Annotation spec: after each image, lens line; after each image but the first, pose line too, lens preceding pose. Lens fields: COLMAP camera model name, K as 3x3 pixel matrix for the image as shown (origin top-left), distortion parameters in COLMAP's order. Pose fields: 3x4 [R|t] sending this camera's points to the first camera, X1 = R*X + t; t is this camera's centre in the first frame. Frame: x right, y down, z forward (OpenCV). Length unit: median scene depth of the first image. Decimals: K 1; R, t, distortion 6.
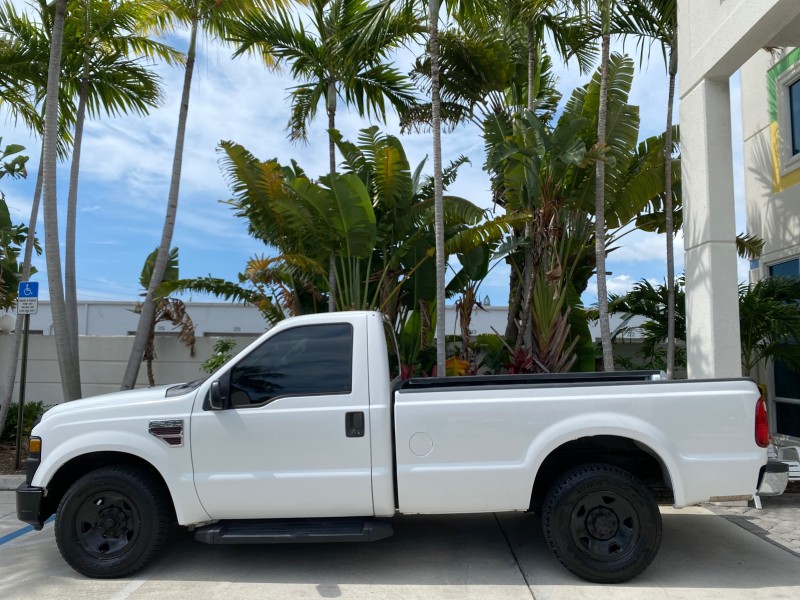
lens RADIAL K [[616.7, 0, 396.9], [0, 616.7, 301.2], [0, 0, 1]] dist [0.023125, -0.026253]
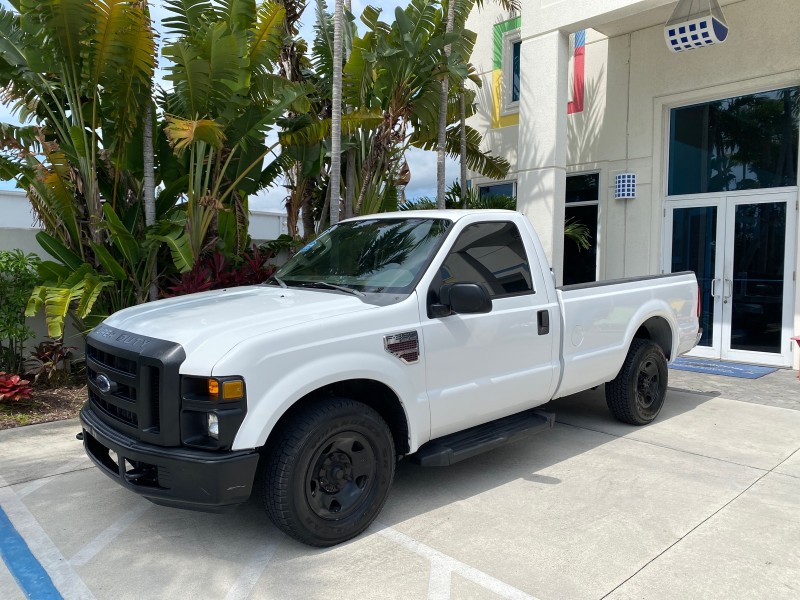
lens RADIAL K [[616.7, 0, 398.0], [0, 616.7, 298.6], [0, 0, 1]] dist [0.023125, -0.026253]
pose [[0.709557, -0.043339, 0.703314, -0.451861], [-0.065434, 0.989742, 0.127004, 0.022777], [-0.701604, -0.136137, 0.699442, 0.218484]]
